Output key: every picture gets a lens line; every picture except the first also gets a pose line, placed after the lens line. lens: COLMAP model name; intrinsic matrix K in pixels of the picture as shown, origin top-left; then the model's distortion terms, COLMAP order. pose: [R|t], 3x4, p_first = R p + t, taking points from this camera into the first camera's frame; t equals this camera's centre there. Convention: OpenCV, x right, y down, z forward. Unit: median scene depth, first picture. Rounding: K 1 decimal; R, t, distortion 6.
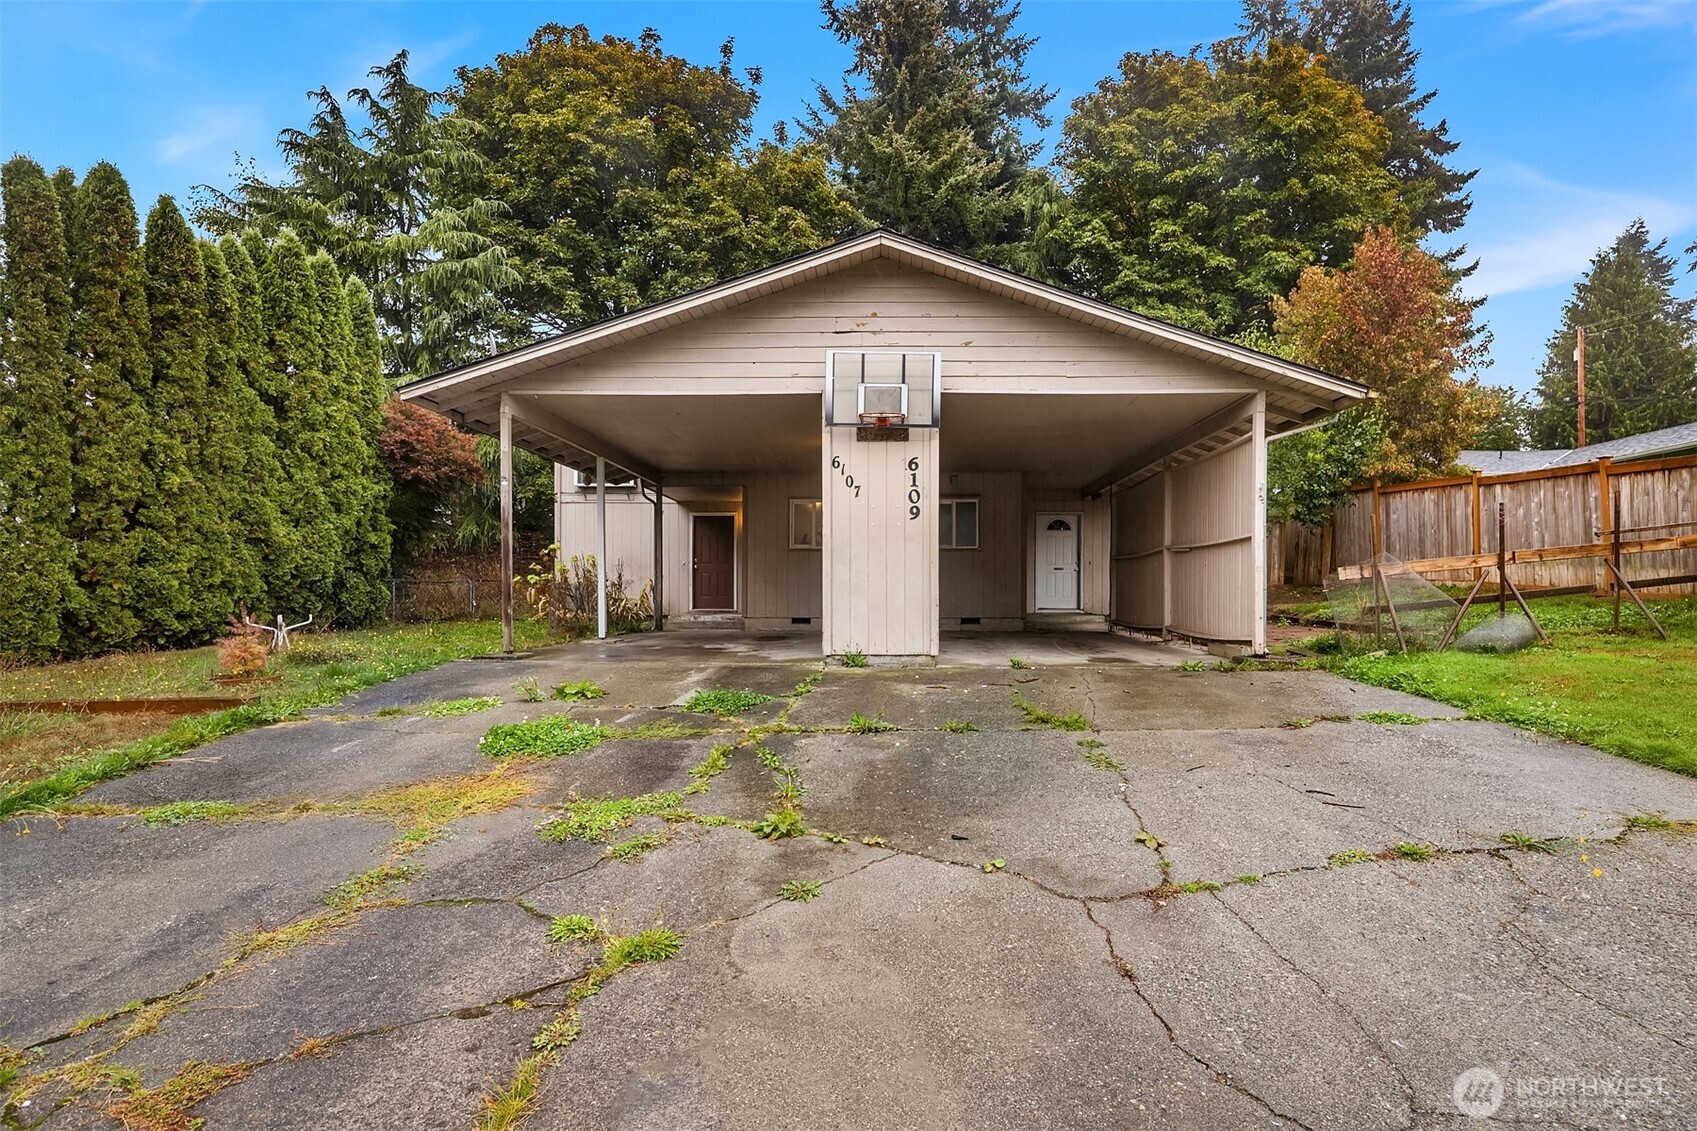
lens RADIAL K [[832.3, 0, 850.3], [0, 832.3, 566.9], [0, 0, 1]] dist [0.008732, -0.005415]
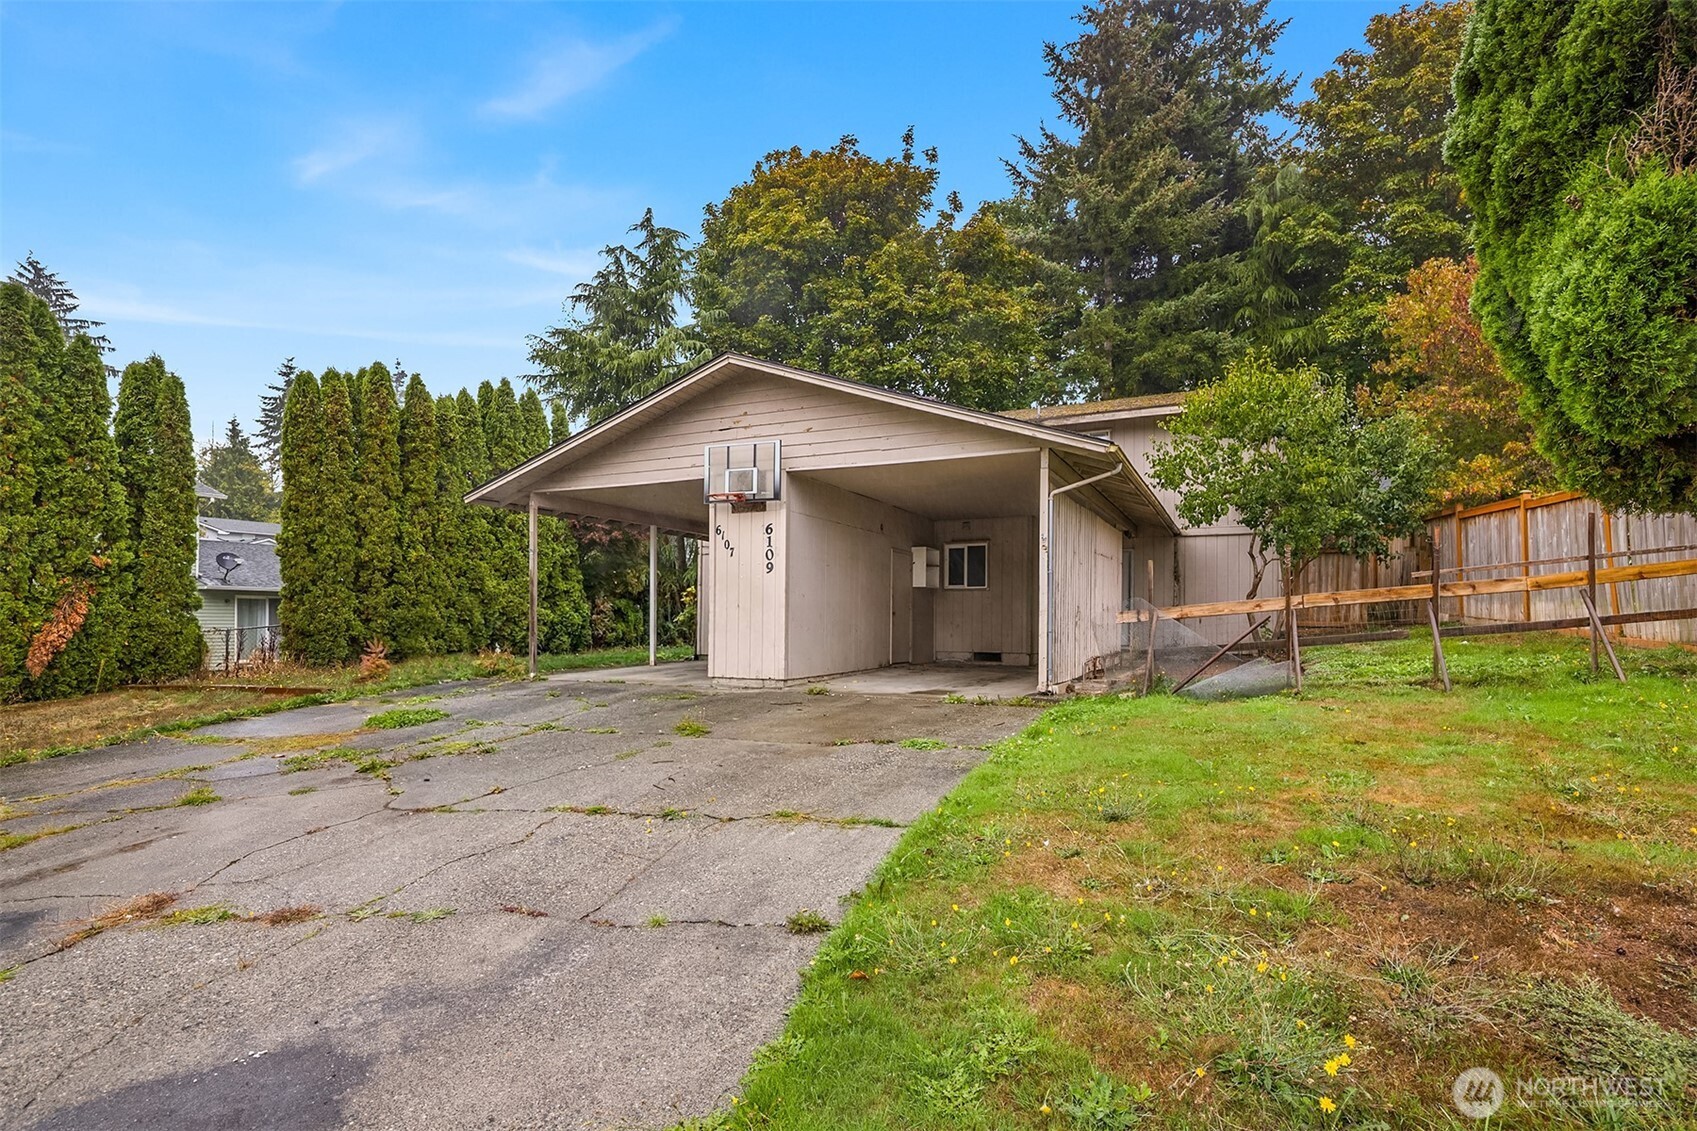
lens RADIAL K [[832.3, 0, 855.8], [0, 832.3, 578.1], [0, 0, 1]] dist [0.008732, -0.005415]
pose [[0.904747, -0.015994, -0.425649, 0.514499], [0.007153, 0.999724, -0.022363, -0.014278], [0.425889, 0.017188, 0.904612, -0.057295]]
